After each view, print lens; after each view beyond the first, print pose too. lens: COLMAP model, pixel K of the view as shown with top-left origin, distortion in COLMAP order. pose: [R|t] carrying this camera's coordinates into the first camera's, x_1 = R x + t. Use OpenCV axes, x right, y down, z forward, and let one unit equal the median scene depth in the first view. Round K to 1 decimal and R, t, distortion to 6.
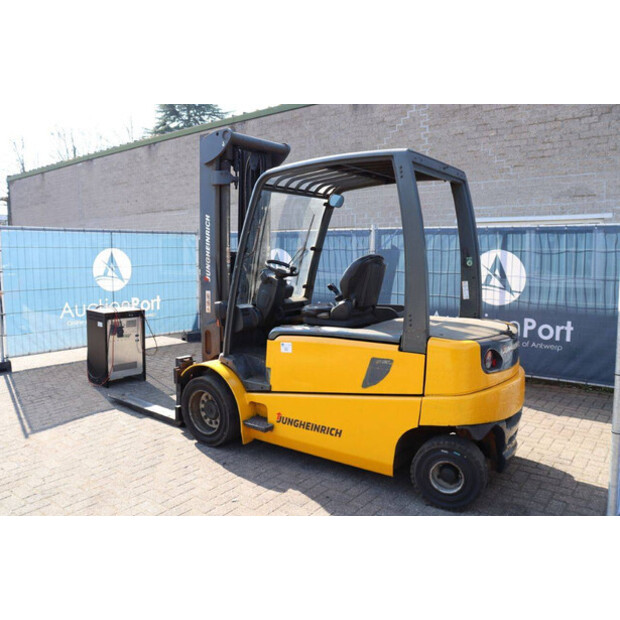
lens RADIAL K [[508.2, 0, 307.1], [0, 508.2, 302.7], [0, 0, 1]] dist [-0.164115, 0.138750]
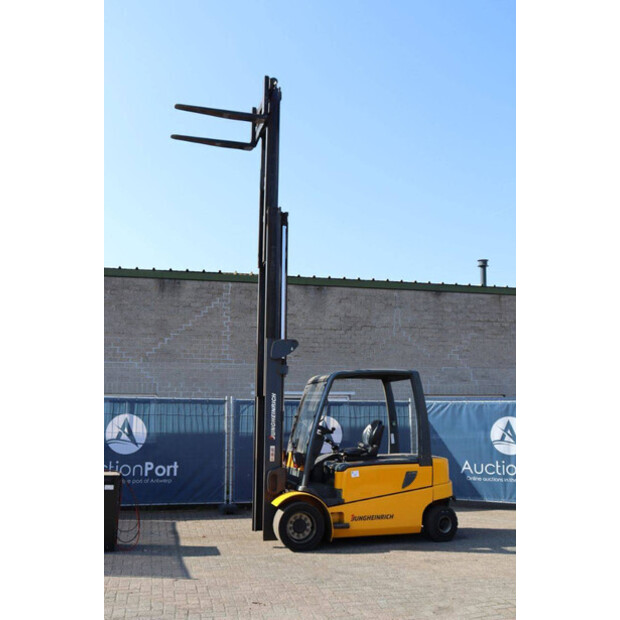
lens RADIAL K [[640.5, 0, 305.6], [0, 640.5, 304.3], [0, 0, 1]] dist [-0.053380, 0.000000]
pose [[0.618253, 0.136767, 0.773989, -1.604555], [0.075301, 0.969908, -0.231536, 0.014109], [-0.782364, 0.201430, 0.589349, -0.230911]]
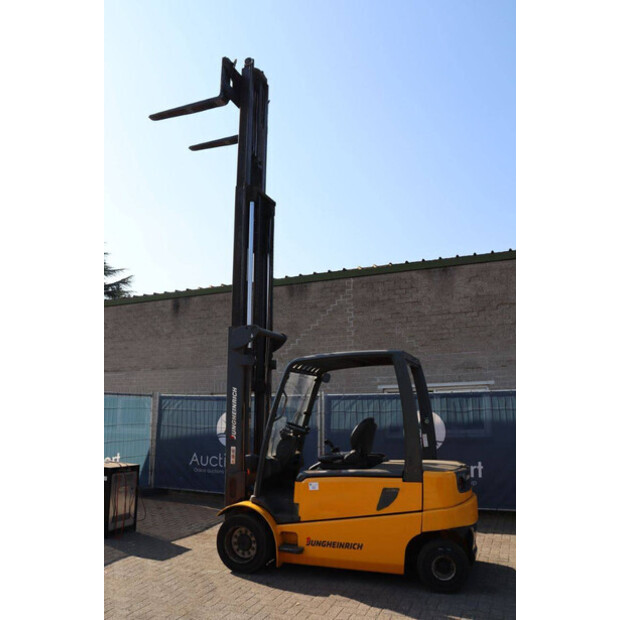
lens RADIAL K [[508.2, 0, 306.4], [0, 508.2, 303.3], [0, 0, 1]] dist [-0.164115, 0.138750]
pose [[0.967205, 0.046965, 0.249616, -0.349757], [0.030994, 0.953590, -0.299510, 0.016267], [-0.252098, 0.297424, 0.920861, -0.318067]]
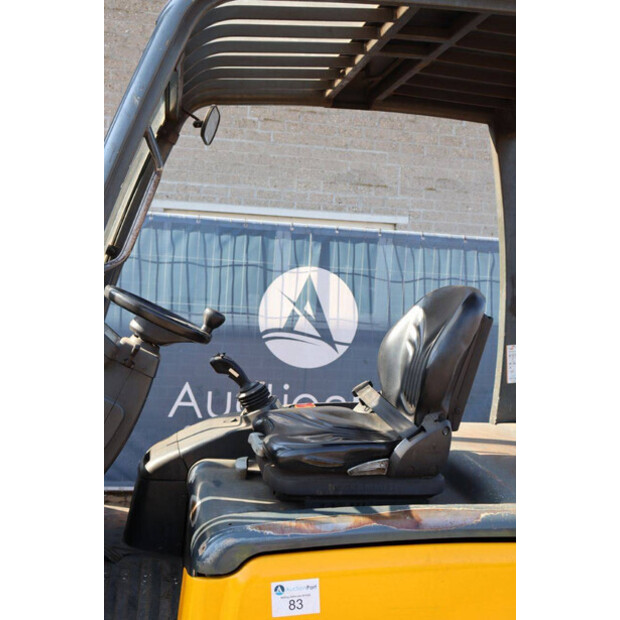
lens RADIAL K [[748.9, 0, 310.4], [0, 748.9, 305.7], [0, 0, 1]] dist [0.032758, 0.000000]
pose [[0.680588, 0.010131, 0.732597, -0.297244], [0.010328, 0.999672, -0.023420, -0.058583], [-0.732594, 0.023505, 0.680260, 0.578741]]
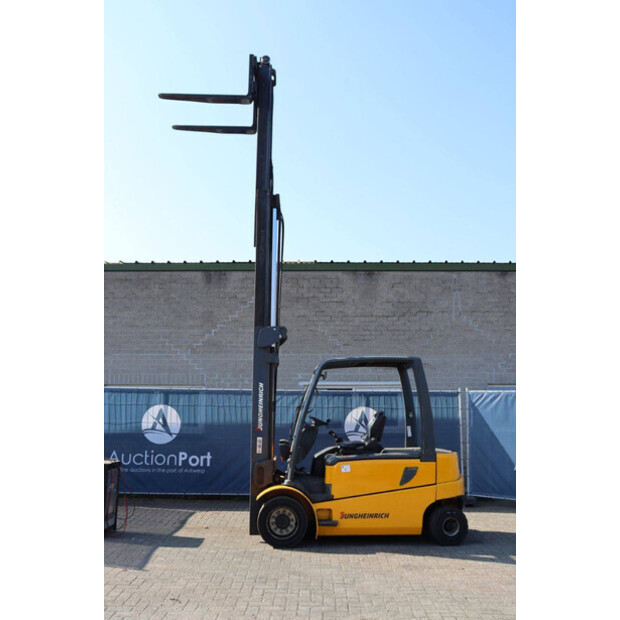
lens RADIAL K [[640.5, 0, 306.1], [0, 640.5, 304.1], [0, 0, 1]] dist [-0.053380, 0.000000]
pose [[0.786220, 0.102144, 0.609446, -1.204853], [0.056322, 0.970294, -0.235281, 0.042156], [-0.615374, 0.219308, 0.757112, -0.491146]]
